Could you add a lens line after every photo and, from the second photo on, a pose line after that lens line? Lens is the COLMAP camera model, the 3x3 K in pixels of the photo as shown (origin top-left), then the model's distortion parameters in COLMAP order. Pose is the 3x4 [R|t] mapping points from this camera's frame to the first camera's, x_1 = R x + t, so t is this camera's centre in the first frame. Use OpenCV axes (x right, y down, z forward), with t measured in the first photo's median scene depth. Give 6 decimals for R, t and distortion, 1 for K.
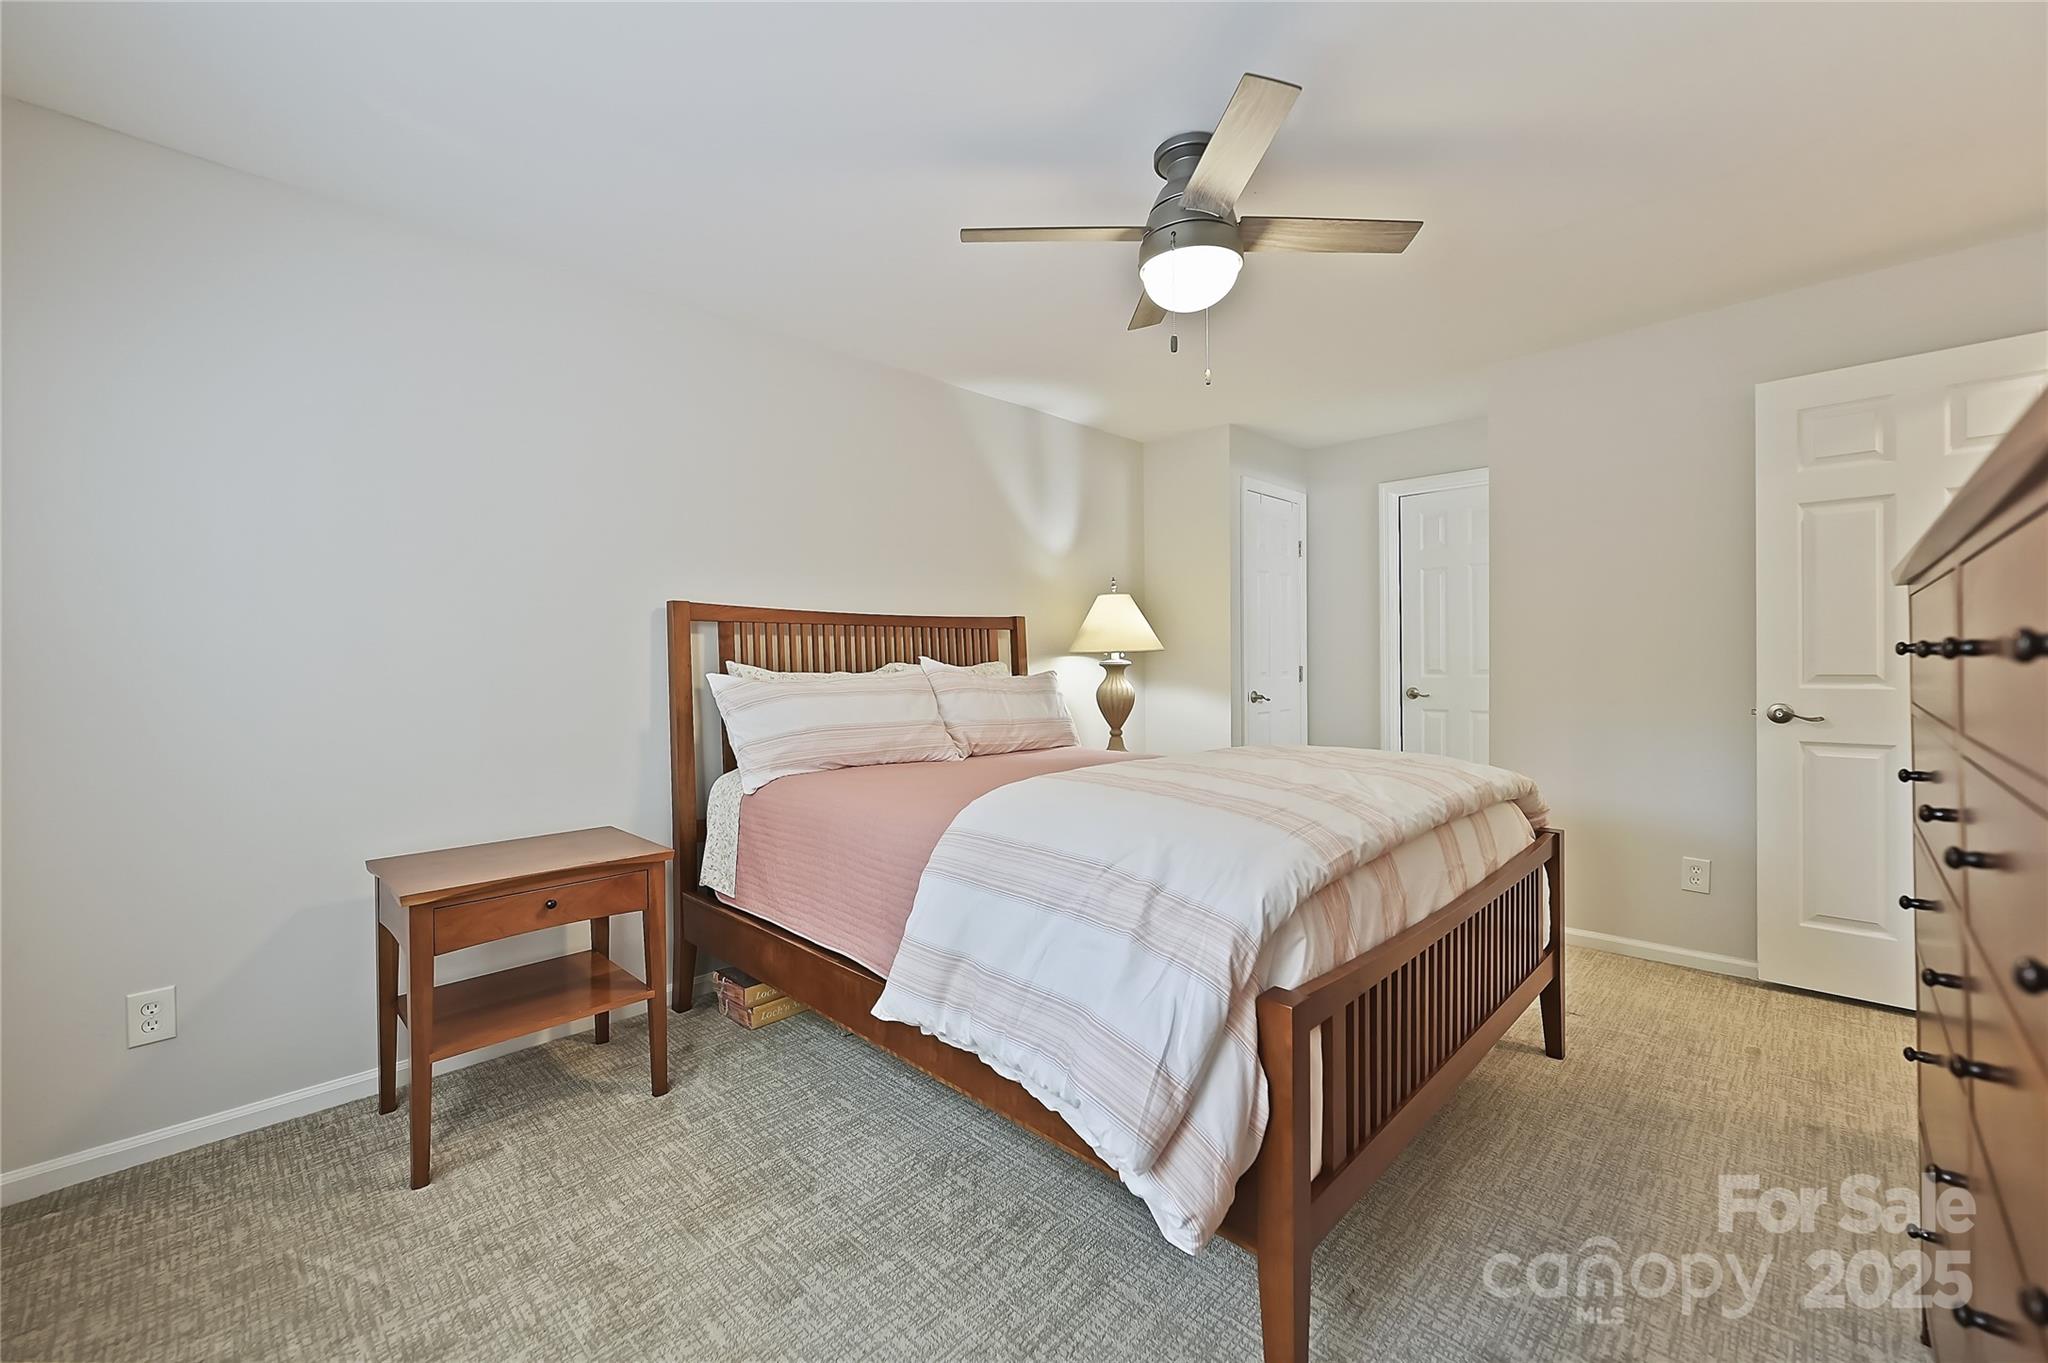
lens RADIAL K [[822.7, 0, 1016.7], [0, 822.7, 681.8], [0, 0, 1]] dist [-0.001652, 0.000756]
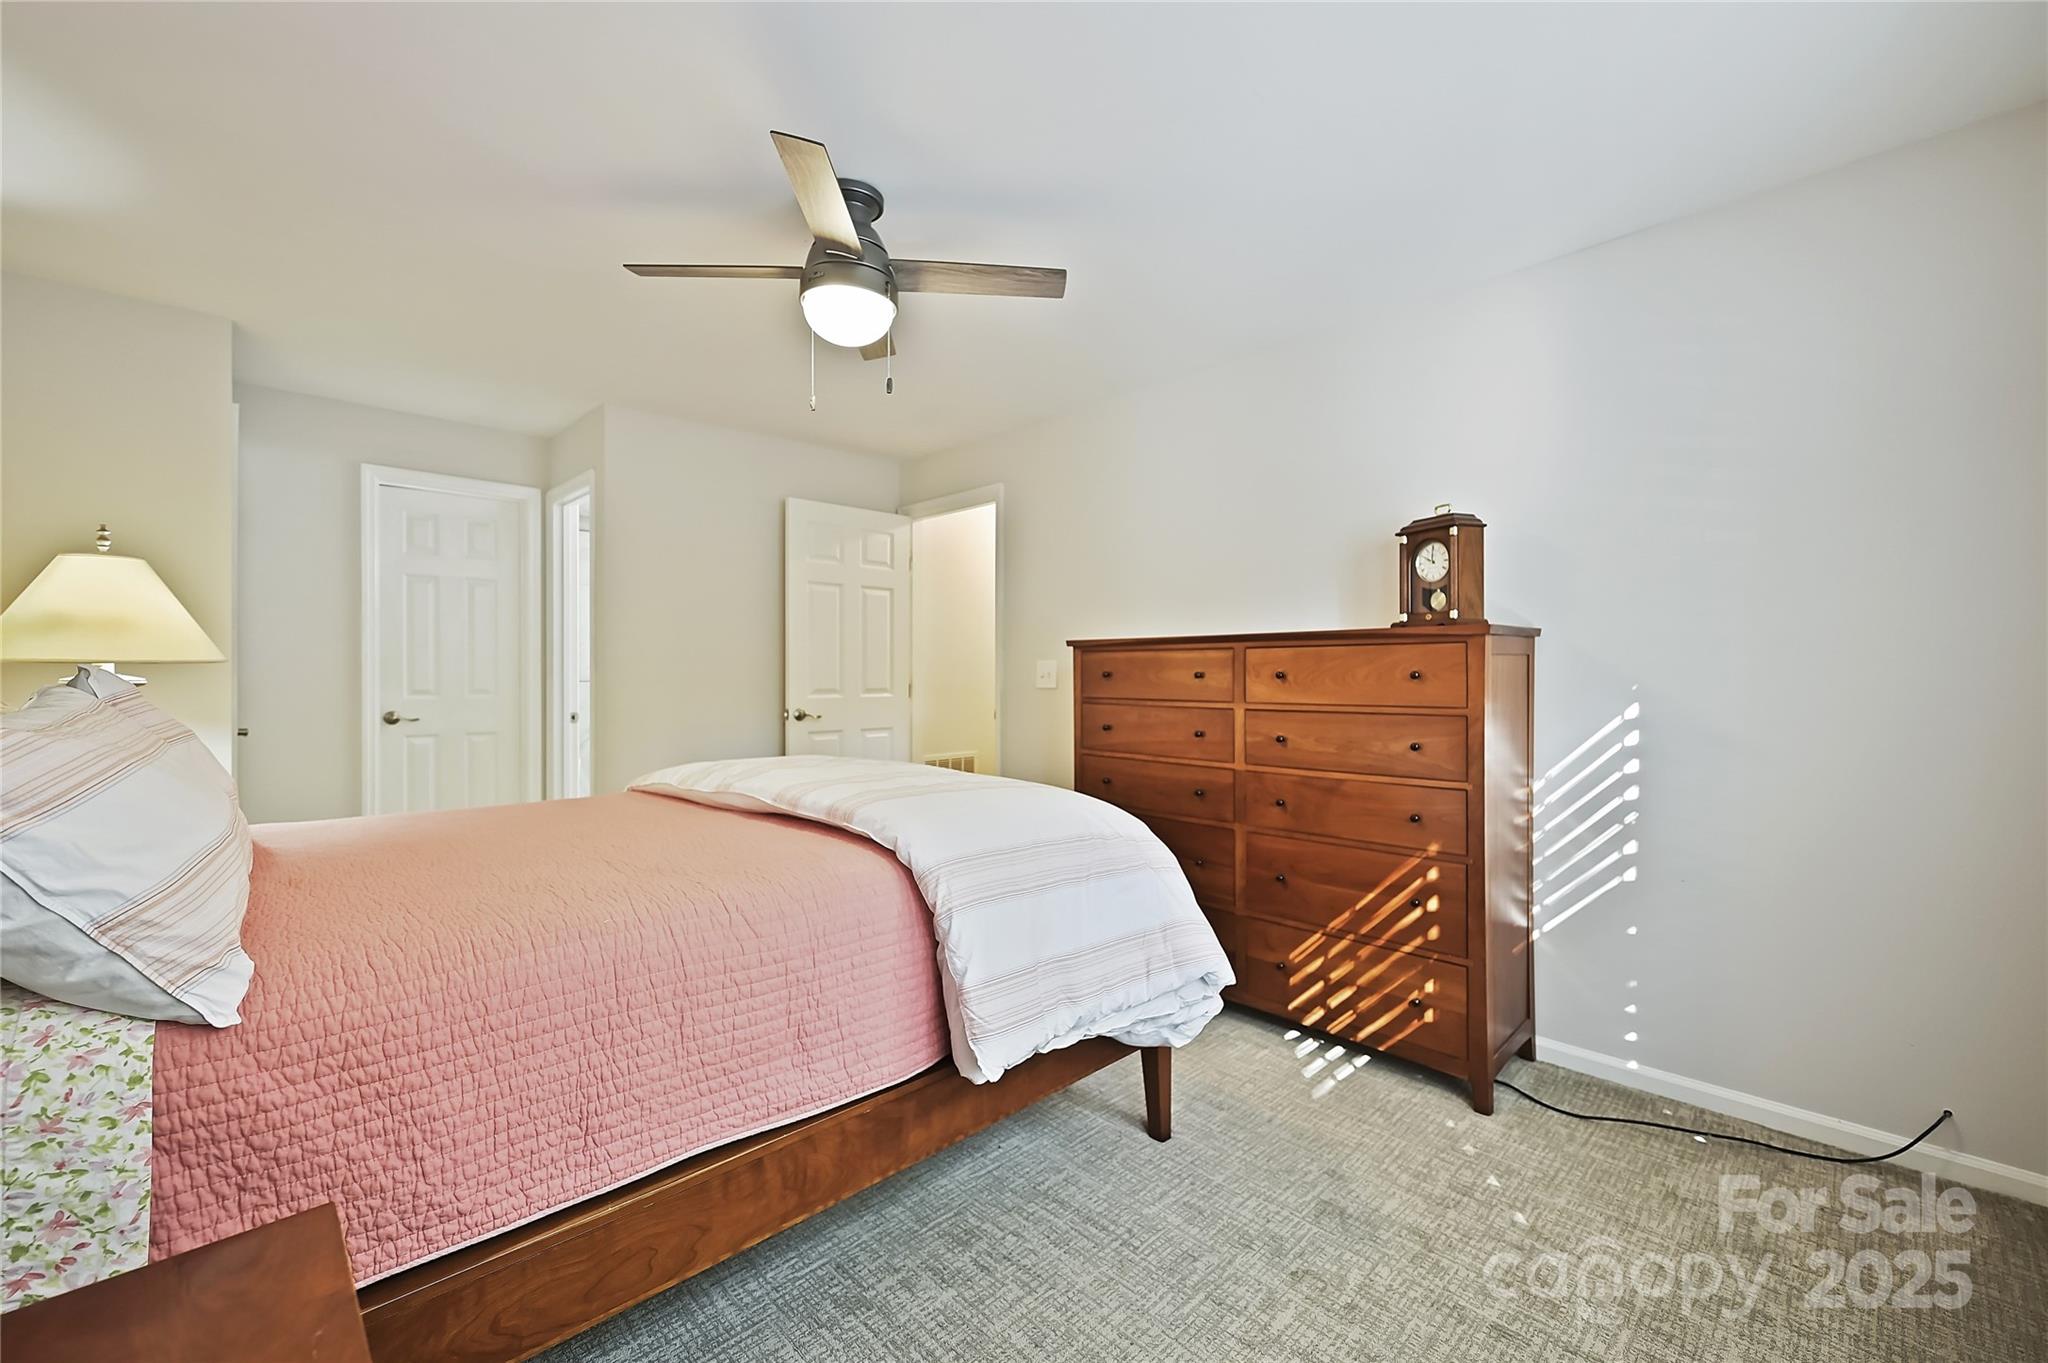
lens RADIAL K [[822.7, 0, 1016.7], [0, 822.7, 681.8], [0, 0, 1]] dist [-0.001652, 0.000756]
pose [[0.024494, -0.001411, 0.999699, -0.610117], [0.021772, 0.999763, 0.000878, -0.013343], [-0.999463, 0.021744, 0.024519, 0.547433]]
